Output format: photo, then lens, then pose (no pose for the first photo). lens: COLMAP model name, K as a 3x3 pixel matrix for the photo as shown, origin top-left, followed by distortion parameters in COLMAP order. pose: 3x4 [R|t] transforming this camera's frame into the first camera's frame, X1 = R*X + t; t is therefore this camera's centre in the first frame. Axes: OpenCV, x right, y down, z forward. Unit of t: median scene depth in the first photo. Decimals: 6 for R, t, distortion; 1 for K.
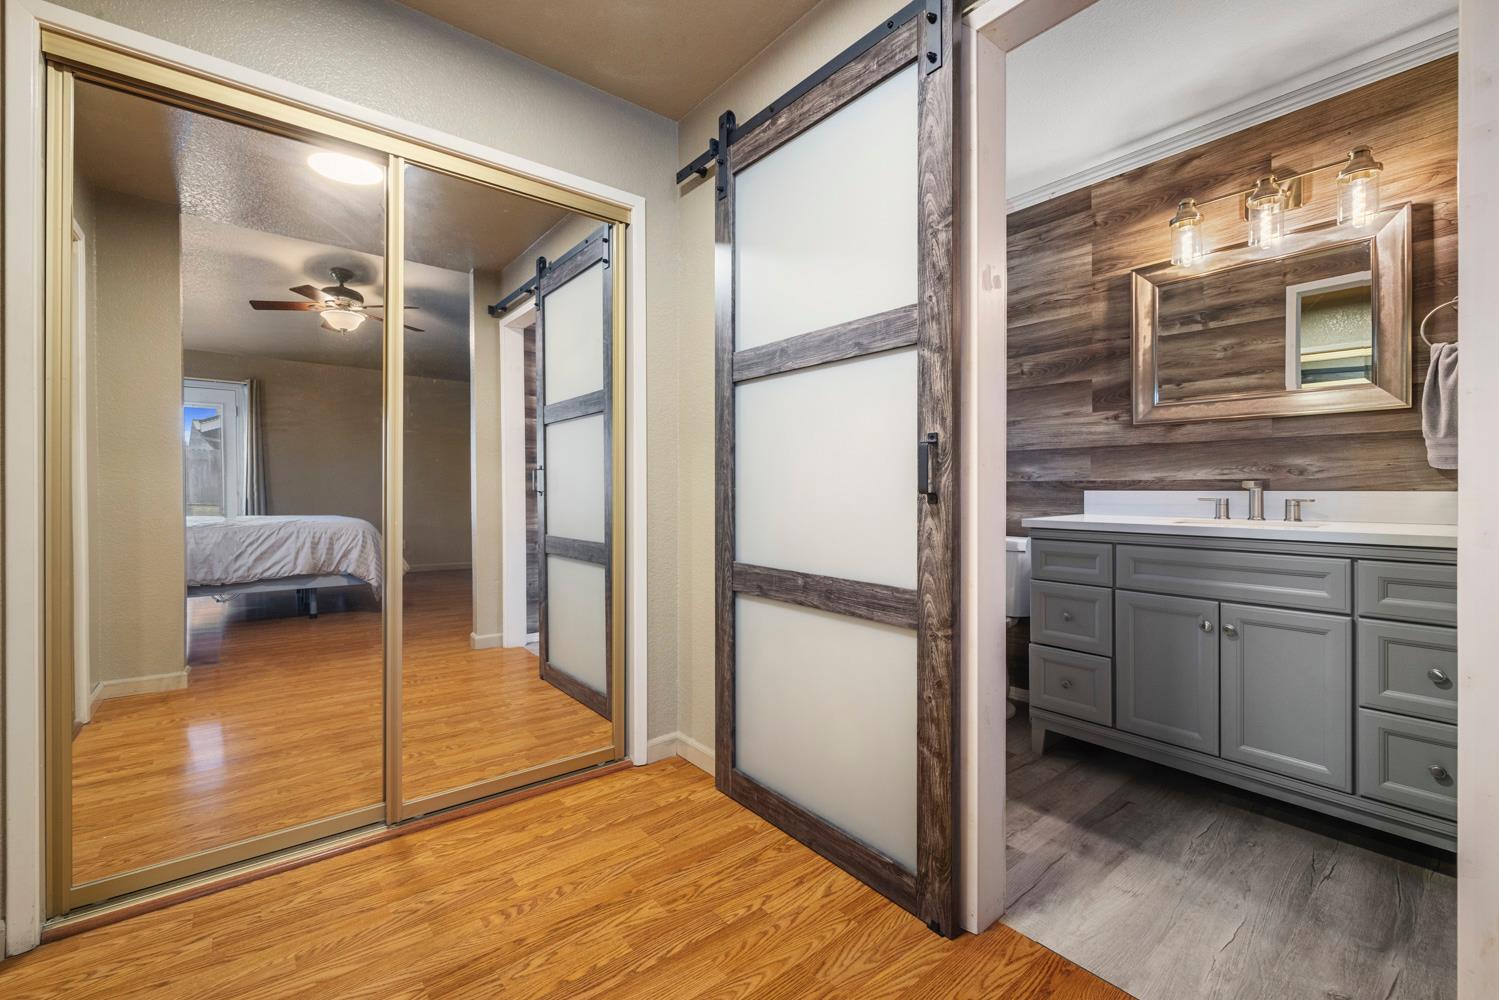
lens RADIAL K [[635.1, 0, 744.5], [0, 635.1, 490.5], [0, 0, 1]] dist [-0.000897, -0.000542]
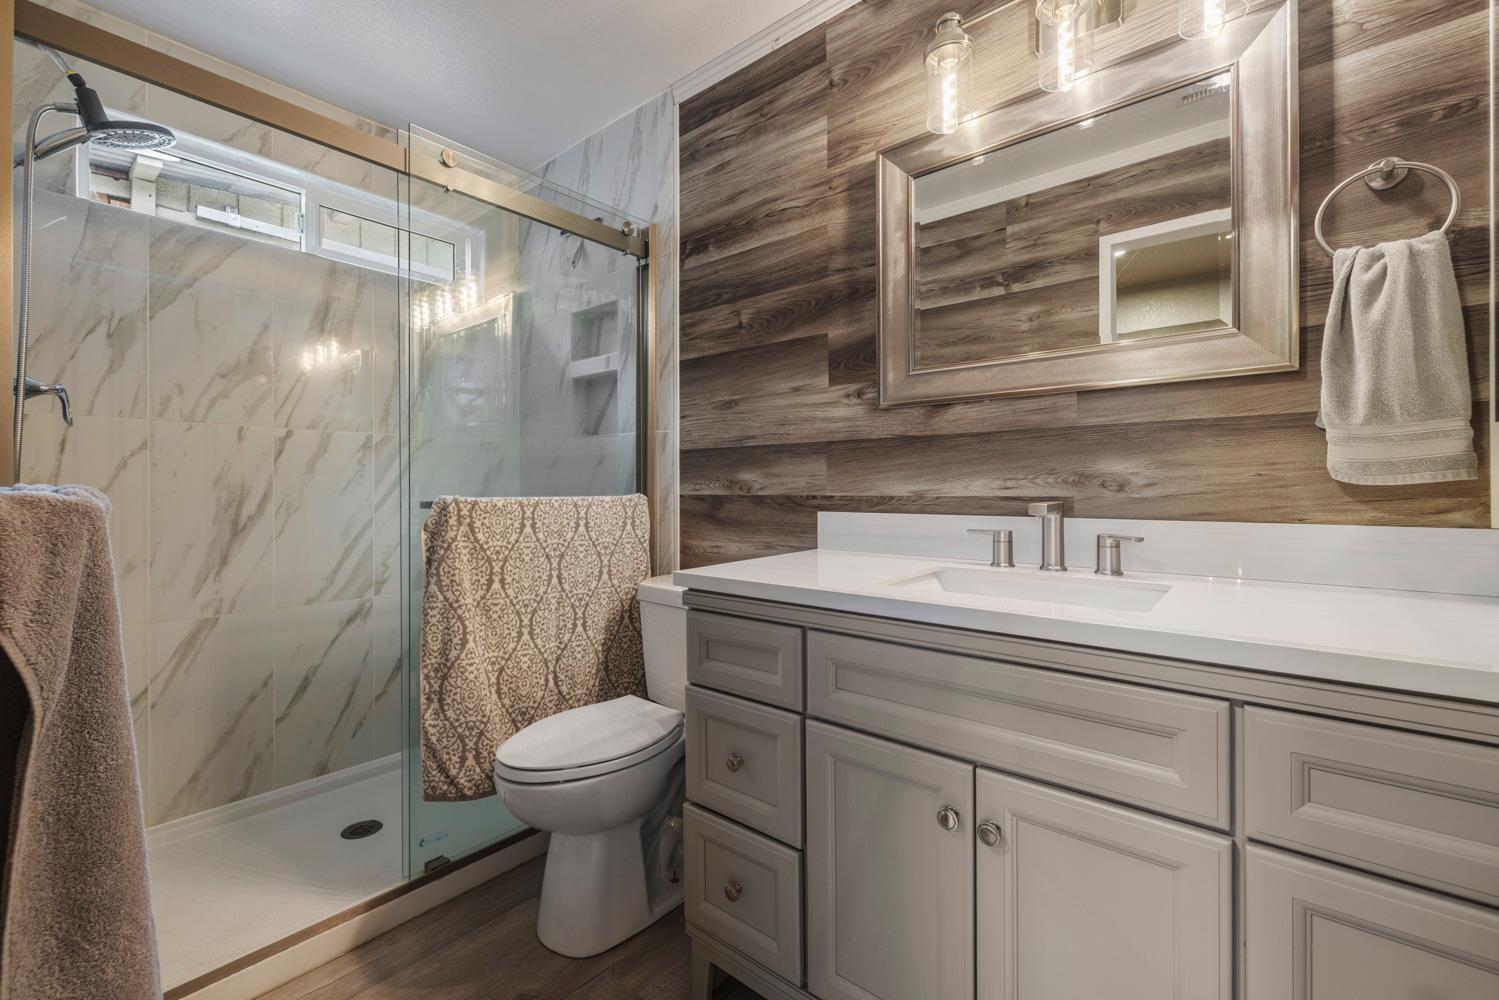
lens RADIAL K [[635.1, 0, 747.6], [0, 635.1, 492.0], [0, 0, 1]] dist [-0.000897, -0.000542]
pose [[0.980353, -0.005183, 0.197183, 0.362345], [0.004389, 0.999980, 0.004465, -0.023183], [-0.197202, -0.003512, 0.980357, 0.421456]]
